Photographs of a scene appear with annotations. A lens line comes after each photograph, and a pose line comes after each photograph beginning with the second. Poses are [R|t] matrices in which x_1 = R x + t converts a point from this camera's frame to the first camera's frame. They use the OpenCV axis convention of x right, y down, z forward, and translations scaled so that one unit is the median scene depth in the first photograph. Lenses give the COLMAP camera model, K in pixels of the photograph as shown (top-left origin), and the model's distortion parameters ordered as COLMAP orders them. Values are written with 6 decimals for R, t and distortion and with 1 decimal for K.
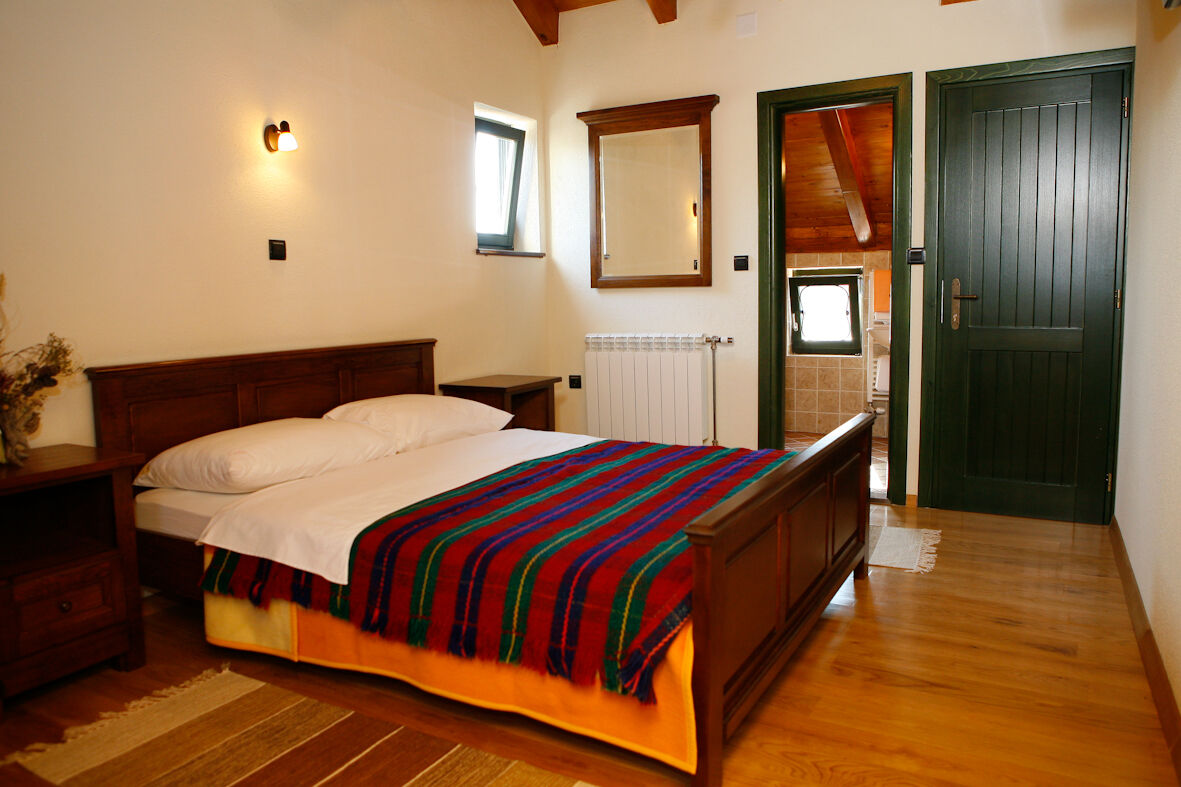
lens RADIAL K [[853.7, 0, 591.2], [0, 853.7, 394.1], [0, 0, 1]] dist [-0.083306, 0.045165]
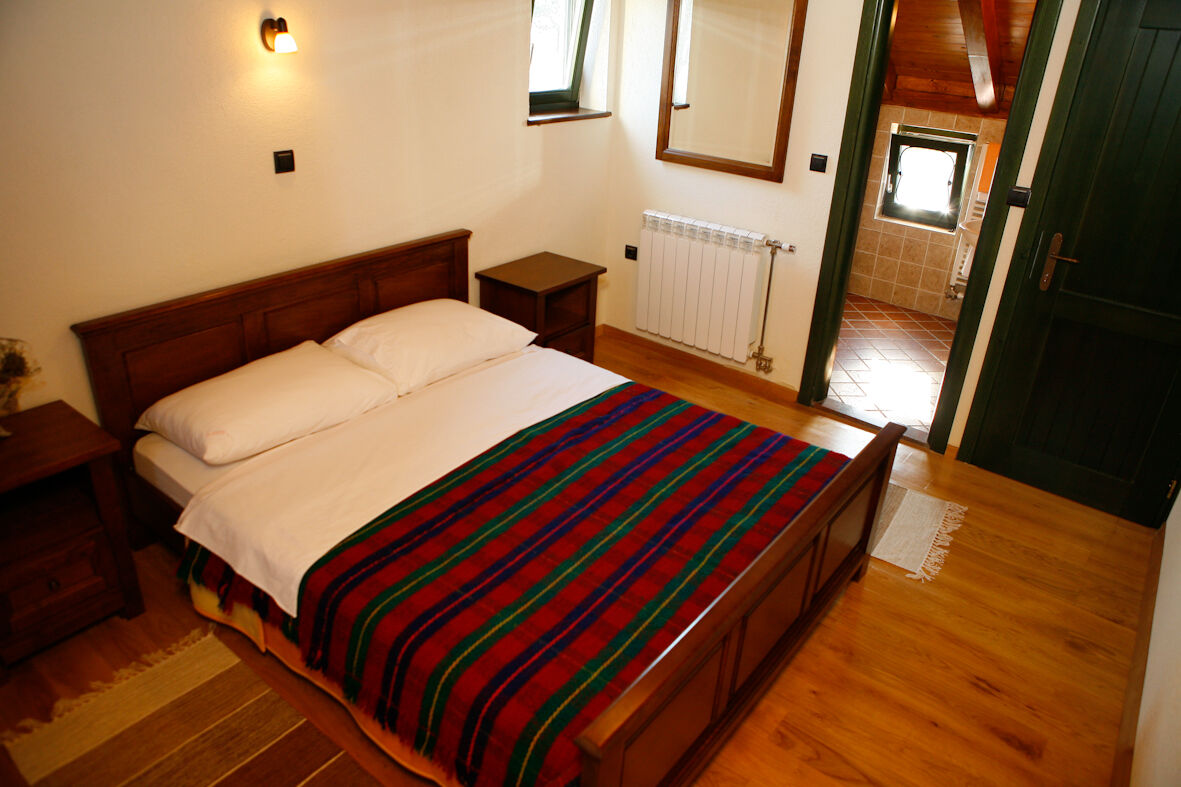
lens RADIAL K [[798.4, 0, 586.7], [0, 798.4, 396.4], [0, 0, 1]] dist [-0.080356, 0.044229]
pose [[0.985122, 0.126401, -0.116433, 0.090813], [-0.081499, 0.940094, 0.331029, -0.247971], [0.151300, -0.316615, 0.936410, 0.164912]]
